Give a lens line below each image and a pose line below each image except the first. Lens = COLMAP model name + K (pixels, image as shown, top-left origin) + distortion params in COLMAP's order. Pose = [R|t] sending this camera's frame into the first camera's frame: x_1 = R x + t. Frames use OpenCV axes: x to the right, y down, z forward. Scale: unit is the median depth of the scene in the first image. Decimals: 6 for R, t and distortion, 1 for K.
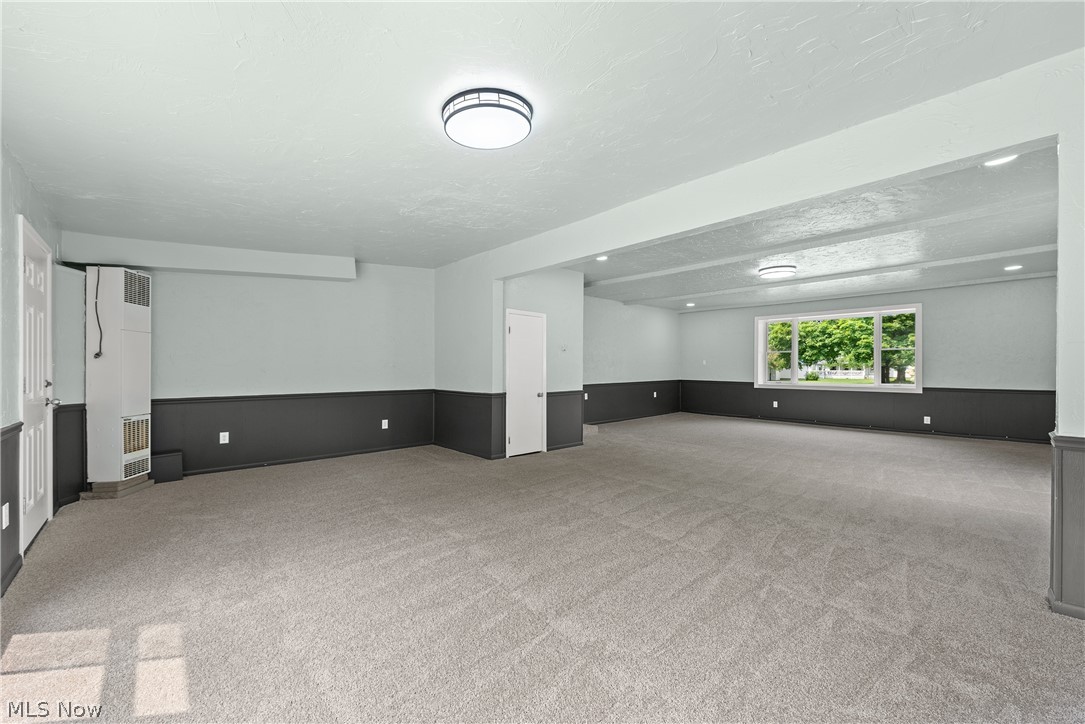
lens RADIAL K [[427.9, 0, 543.7], [0, 427.9, 367.7], [0, 0, 1]] dist [0.002855, -0.001487]
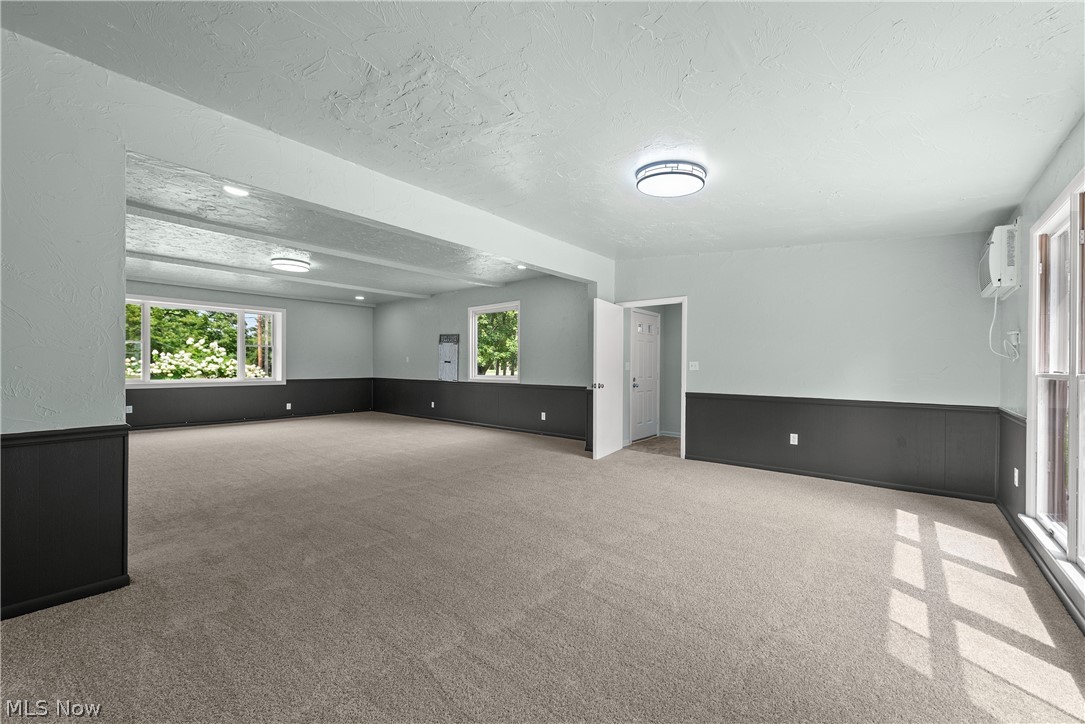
lens RADIAL K [[427.9, 0, 543.7], [0, 427.9, 366.4], [0, 0, 1]] dist [0.002855, -0.001487]
pose [[-0.138391, -0.002640, 0.990374, -0.413435], [-0.010894, 0.999940, 0.001144, 0.000305], [-0.990318, -0.010631, -0.138411, 0.465041]]
